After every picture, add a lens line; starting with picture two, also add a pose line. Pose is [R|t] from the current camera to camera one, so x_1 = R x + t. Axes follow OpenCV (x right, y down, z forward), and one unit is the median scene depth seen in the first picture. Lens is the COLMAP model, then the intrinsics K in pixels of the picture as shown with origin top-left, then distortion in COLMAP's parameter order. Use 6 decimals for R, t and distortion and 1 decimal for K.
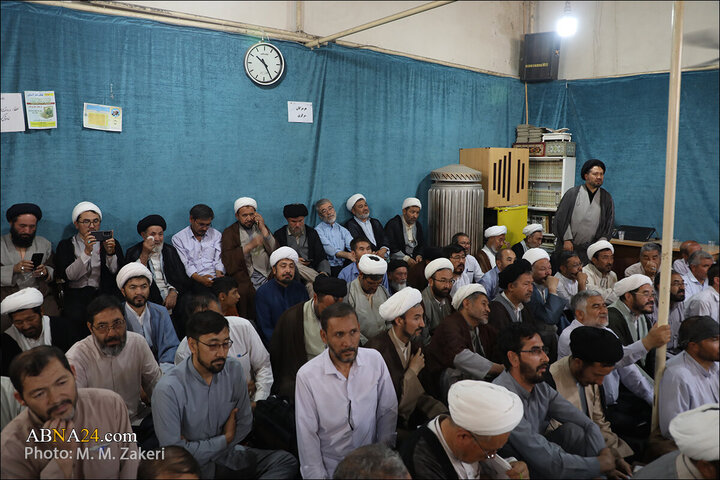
lens RADIAL K [[498.5, 0, 362.1], [0, 498.5, 234.1], [0, 0, 1]] dist [-0.065403, 0.038208]
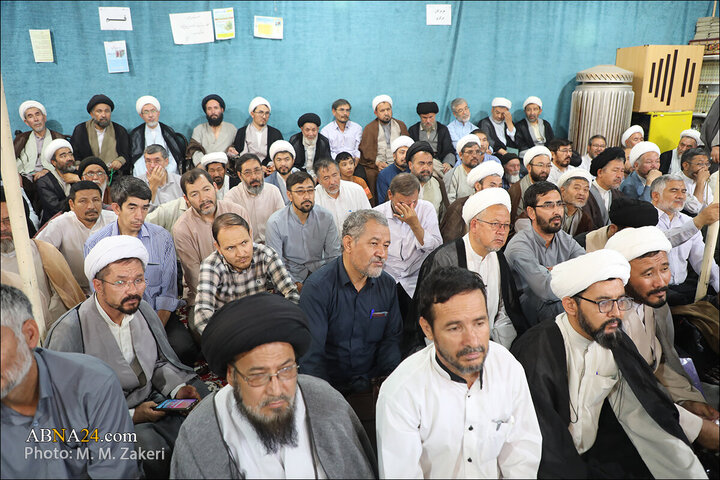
lens RADIAL K [[498.5, 0, 363.2], [0, 498.5, 240.0], [0, 0, 1]] dist [-0.065403, 0.038208]
pose [[0.927067, 0.096419, -0.362285, 0.166842], [-0.033872, 0.983951, 0.175192, 0.054968], [0.373363, -0.150143, 0.915455, -0.111937]]
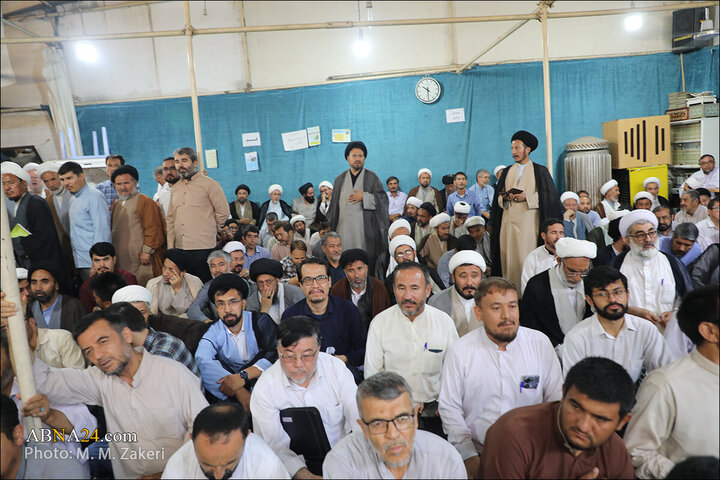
lens RADIAL K [[498.5, 0, 363.8], [0, 498.5, 235.7], [0, 0, 1]] dist [-0.065403, 0.038208]
pose [[0.809484, 0.006098, -0.587111, 0.603181], [0.017261, 0.999267, 0.034177, 0.079602], [0.586889, -0.037800, 0.808785, -0.480108]]
